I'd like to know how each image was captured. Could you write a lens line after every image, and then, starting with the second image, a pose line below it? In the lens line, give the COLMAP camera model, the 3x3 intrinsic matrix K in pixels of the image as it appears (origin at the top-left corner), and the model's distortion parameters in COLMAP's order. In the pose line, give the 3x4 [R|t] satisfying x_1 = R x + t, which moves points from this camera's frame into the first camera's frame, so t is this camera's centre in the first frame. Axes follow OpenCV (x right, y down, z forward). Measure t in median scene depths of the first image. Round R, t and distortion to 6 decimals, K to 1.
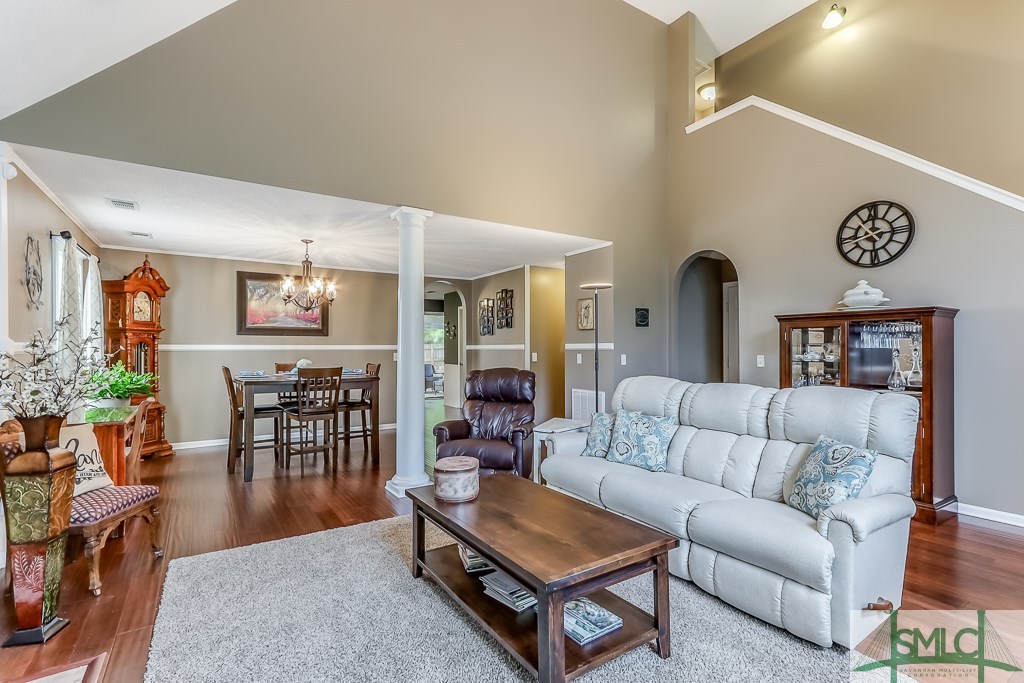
lens RADIAL K [[484.3, 0, 512.7], [0, 484.3, 346.2], [0, 0, 1]] dist [0.008544, 0.000039]
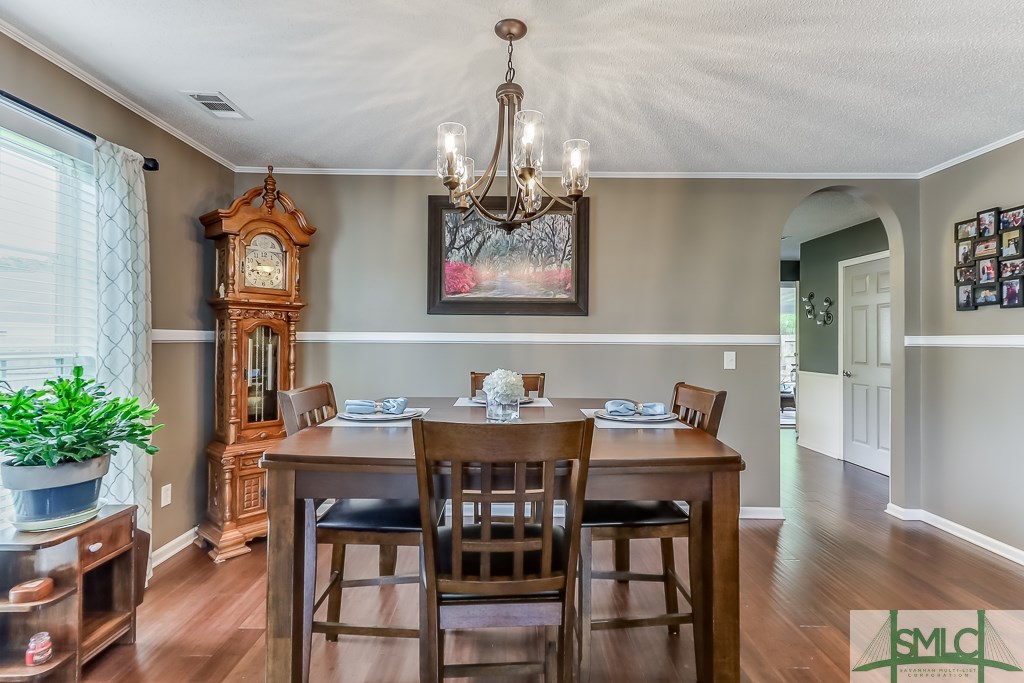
lens RADIAL K [[484.3, 0, 515.6], [0, 484.3, 342.2], [0, 0, 1]] dist [0.008544, 0.000039]
pose [[0.845765, 0.009543, -0.533470, -0.208858], [-0.006419, 0.999950, 0.007712, 0.003244], [0.533517, -0.003099, 0.845784, 0.633915]]
